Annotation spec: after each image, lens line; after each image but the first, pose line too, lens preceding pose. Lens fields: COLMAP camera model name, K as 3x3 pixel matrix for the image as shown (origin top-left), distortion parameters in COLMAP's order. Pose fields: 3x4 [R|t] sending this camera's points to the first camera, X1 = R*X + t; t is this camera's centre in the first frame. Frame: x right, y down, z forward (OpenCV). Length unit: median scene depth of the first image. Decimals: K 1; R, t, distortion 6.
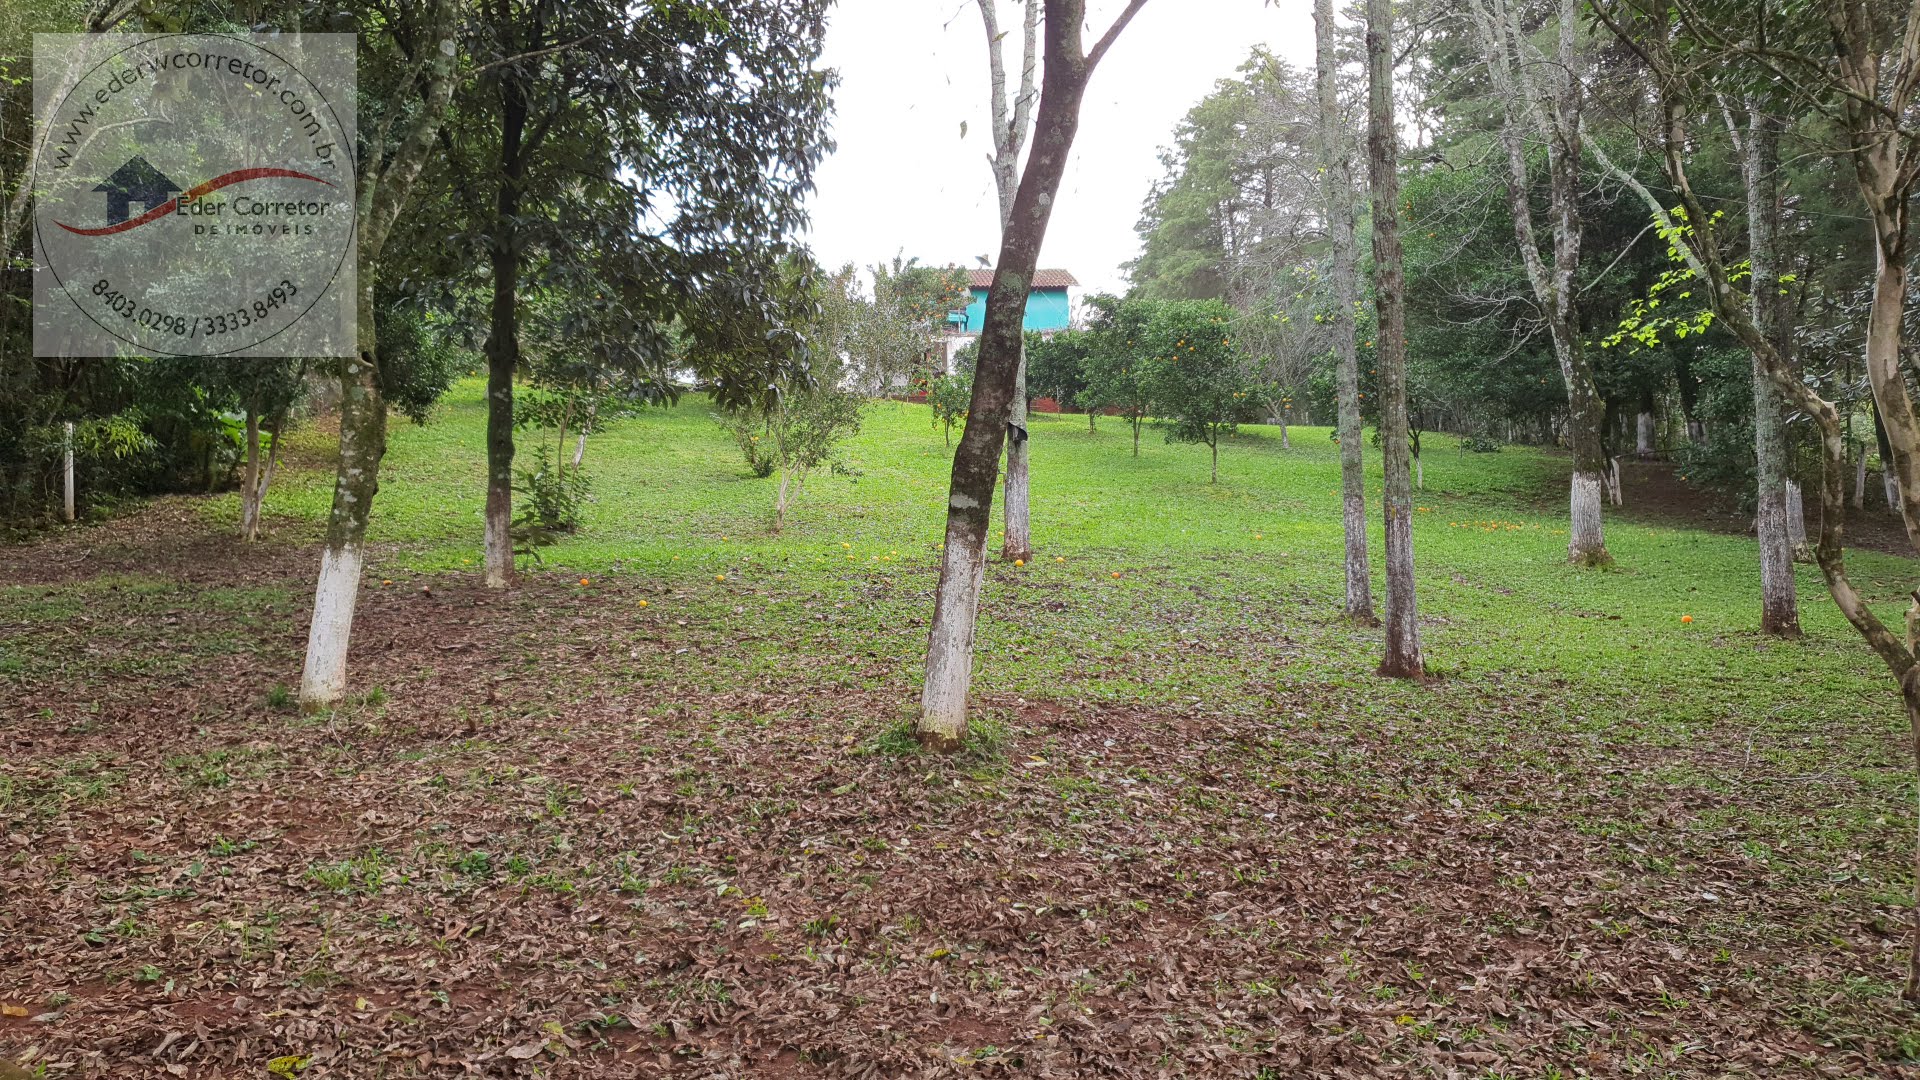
lens RADIAL K [[1499.2, 0, 944.7], [0, 1499.2, 559.5], [0, 0, 1]] dist [0.046671, -0.052630]
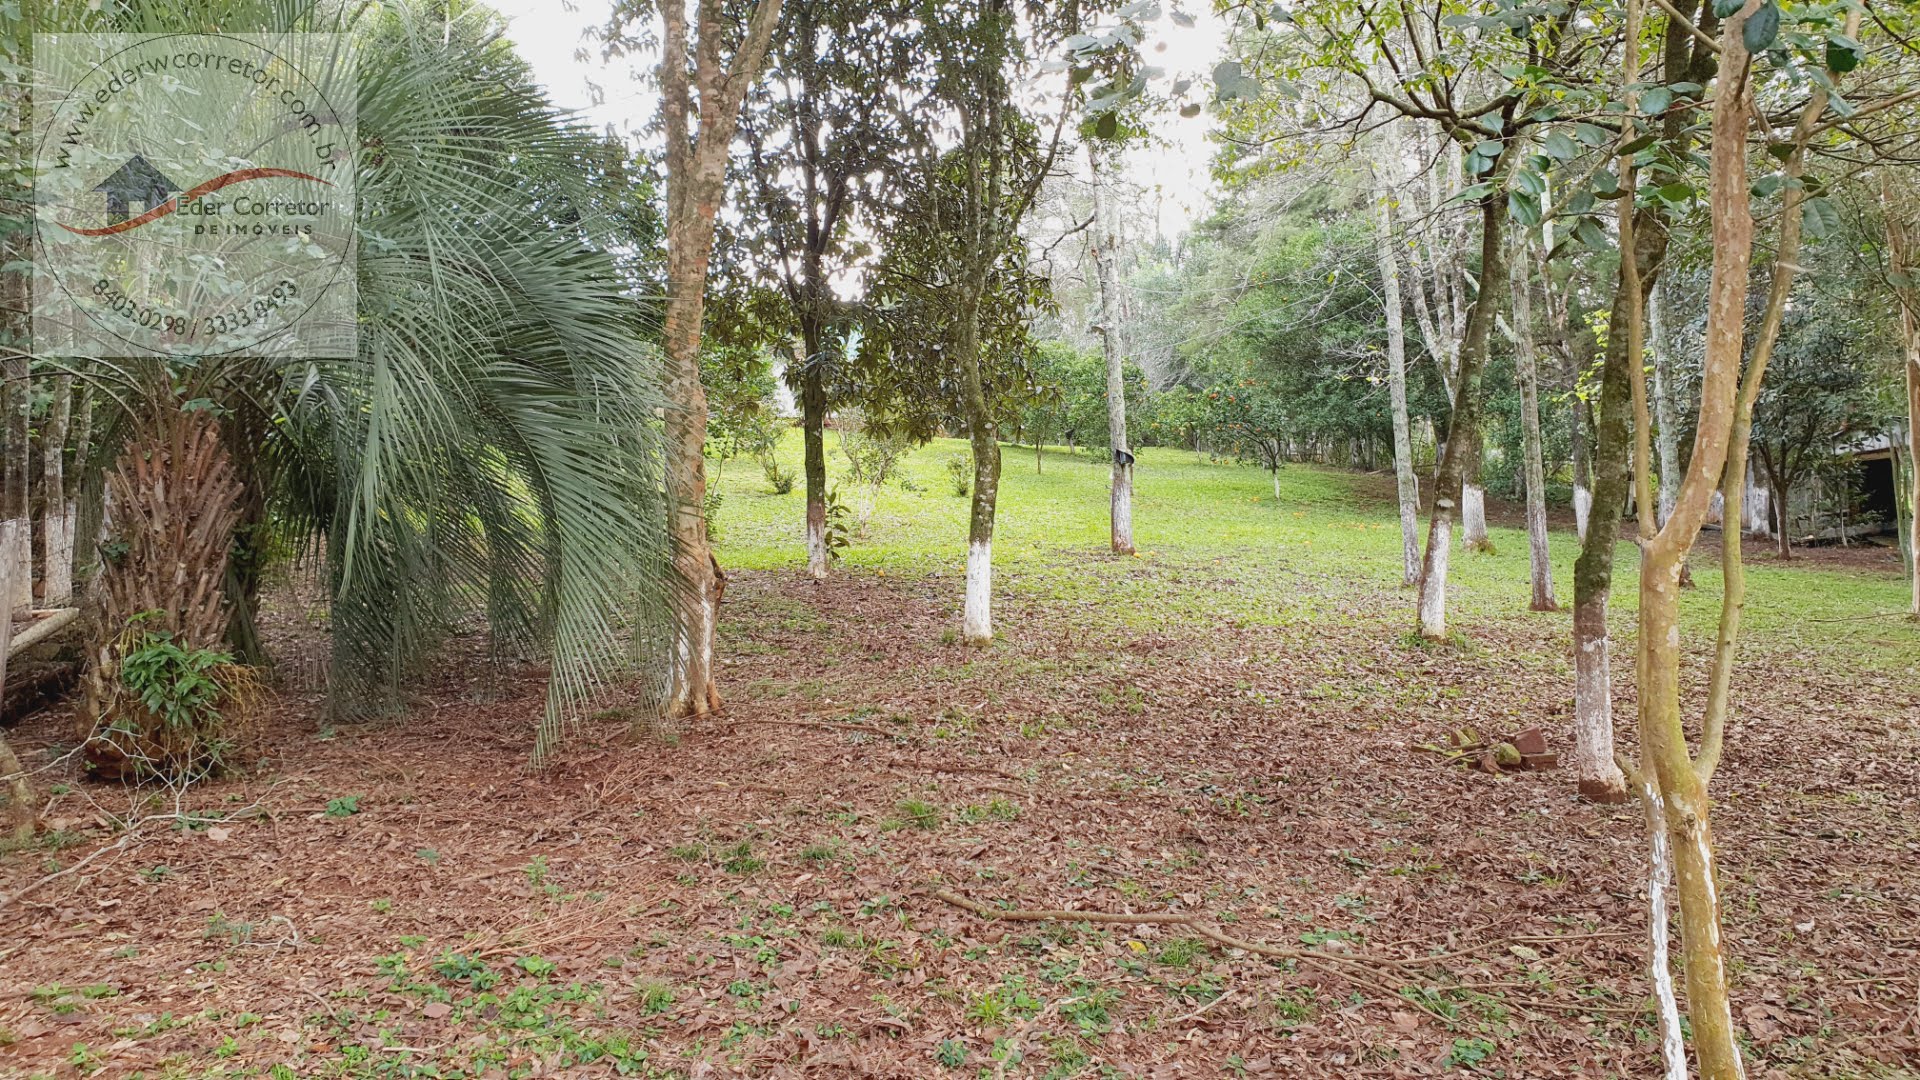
lens RADIAL K [[1464.1, 0, 848.2], [0, 1464.1, 519.6], [0, 0, 1]] dist [-0.089360, -0.007054]
pose [[0.986998, -0.013351, 0.160179, -0.663323], [0.019293, 0.999180, -0.035593, 0.018648], [-0.159573, 0.038221, 0.986446, -0.386344]]
